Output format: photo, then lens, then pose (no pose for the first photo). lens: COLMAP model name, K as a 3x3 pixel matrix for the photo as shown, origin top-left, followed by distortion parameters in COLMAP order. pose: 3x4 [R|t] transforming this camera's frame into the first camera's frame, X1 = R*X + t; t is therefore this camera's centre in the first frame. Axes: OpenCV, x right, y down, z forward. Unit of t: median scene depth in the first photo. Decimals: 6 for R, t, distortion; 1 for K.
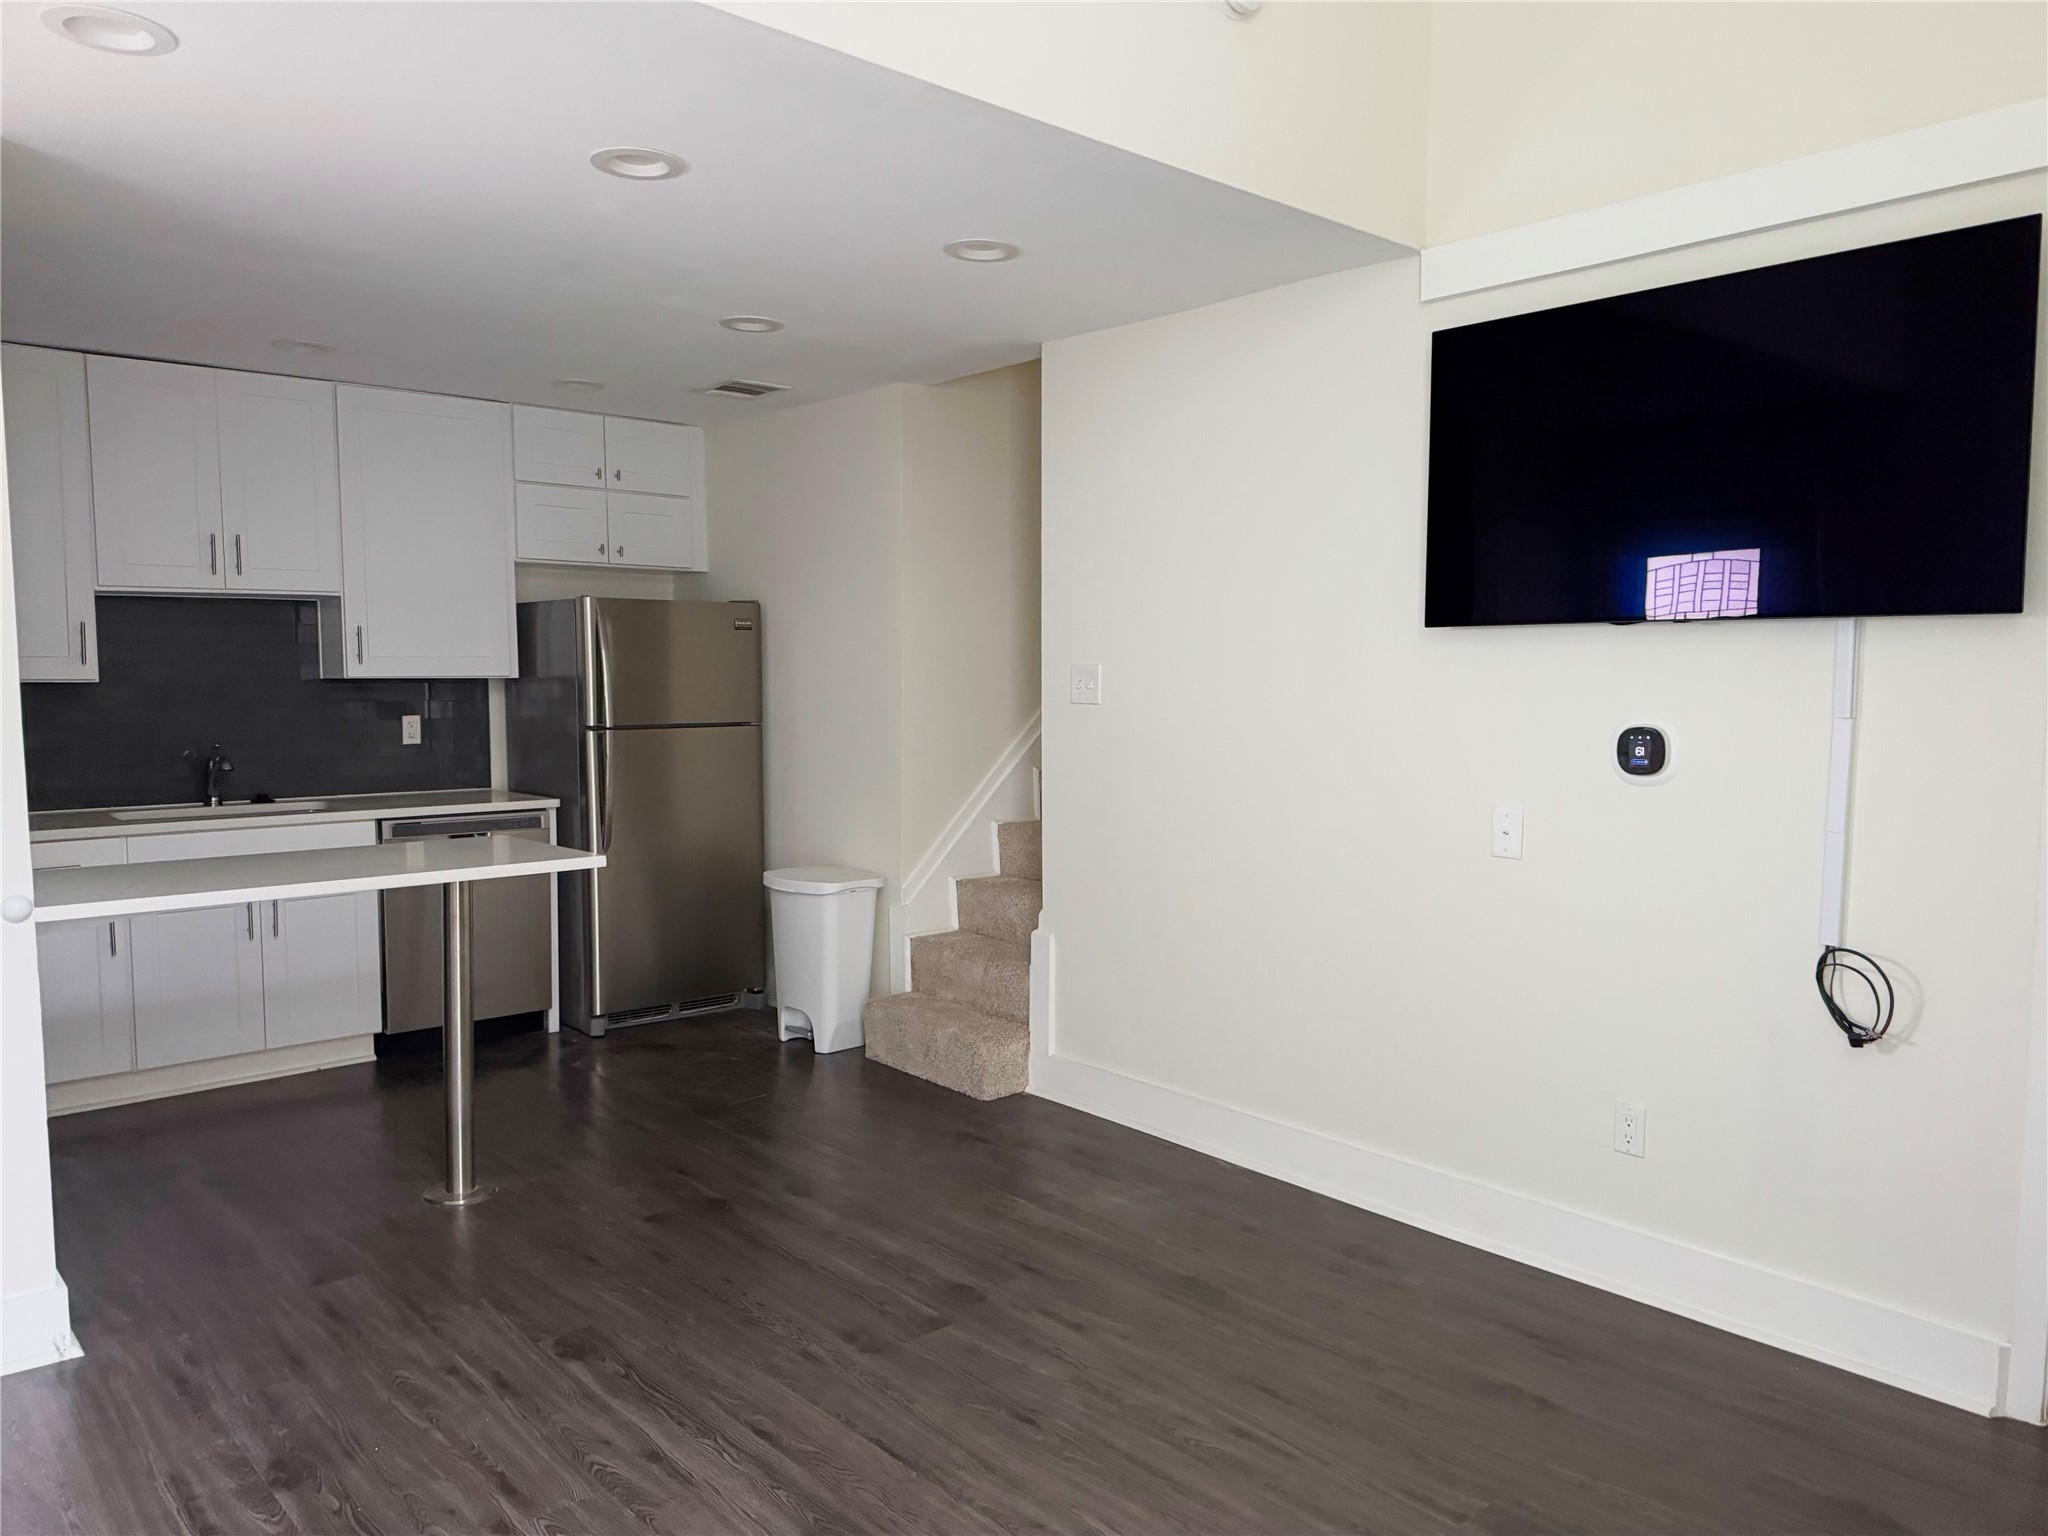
lens RADIAL K [[1425.8, 0, 1034.1], [0, 1425.8, 771.0], [0, 0, 1]] dist [0.030969, -0.041891]
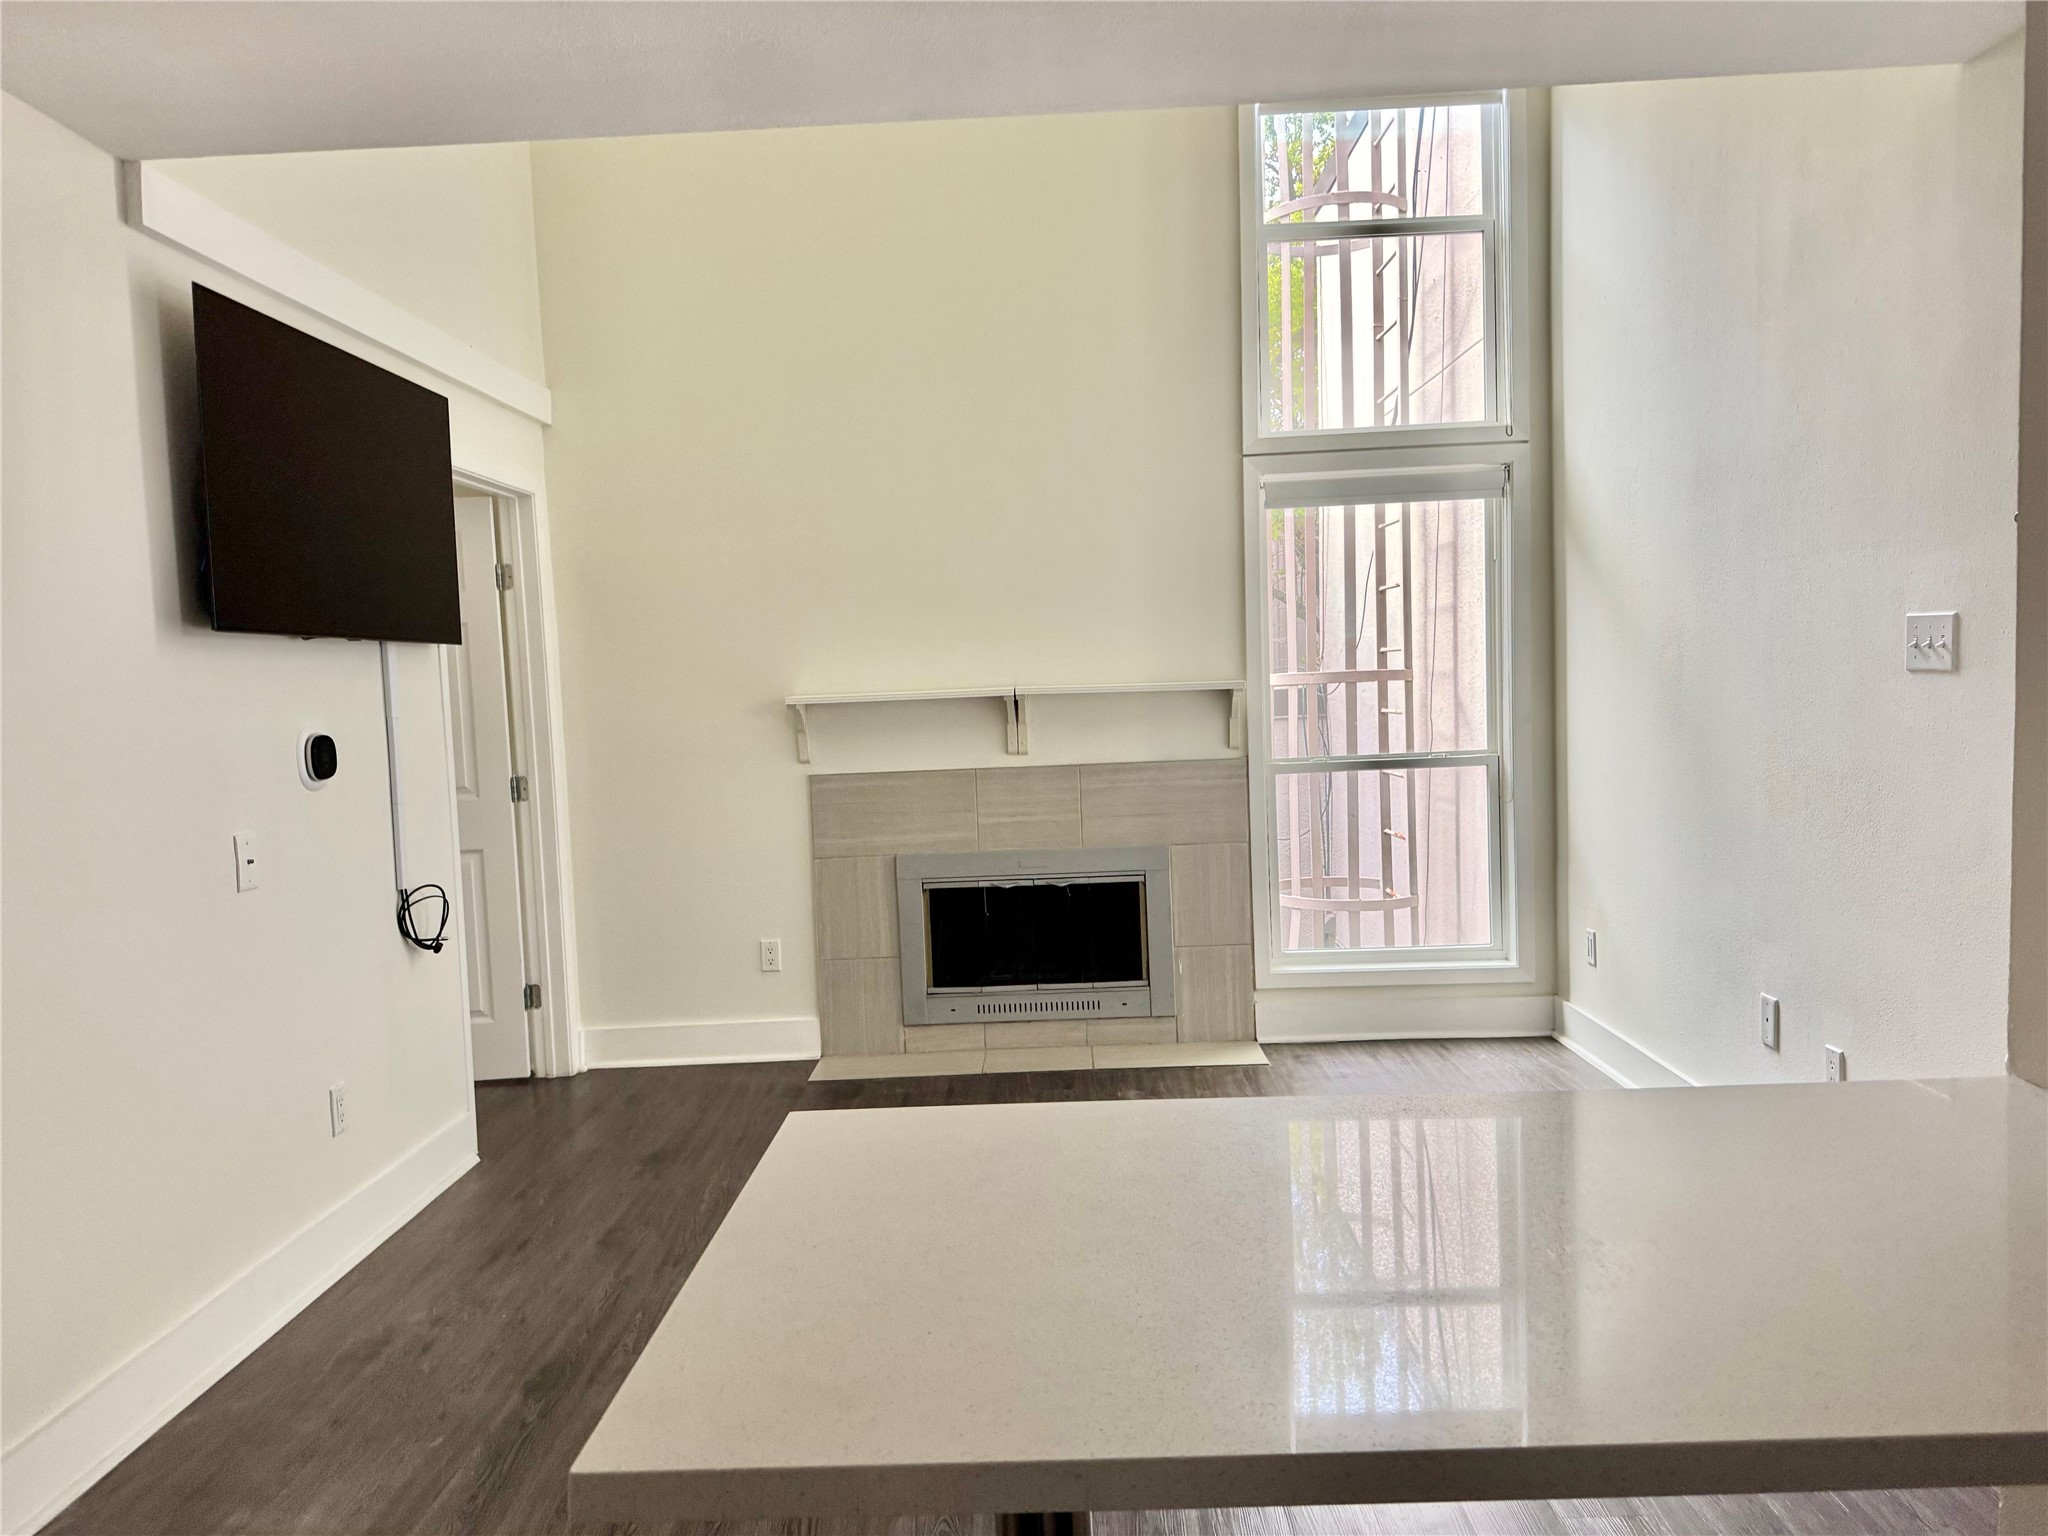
lens RADIAL K [[1425.8, 0, 984.1], [0, 1425.8, 766.5], [0, 0, 1]] dist [0.030969, -0.041891]
pose [[-0.703060, -0.018871, 0.710880, -0.851872], [0.091637, 0.988909, 0.116880, -0.109237], [-0.705202, 0.147317, -0.693533, 1.688902]]
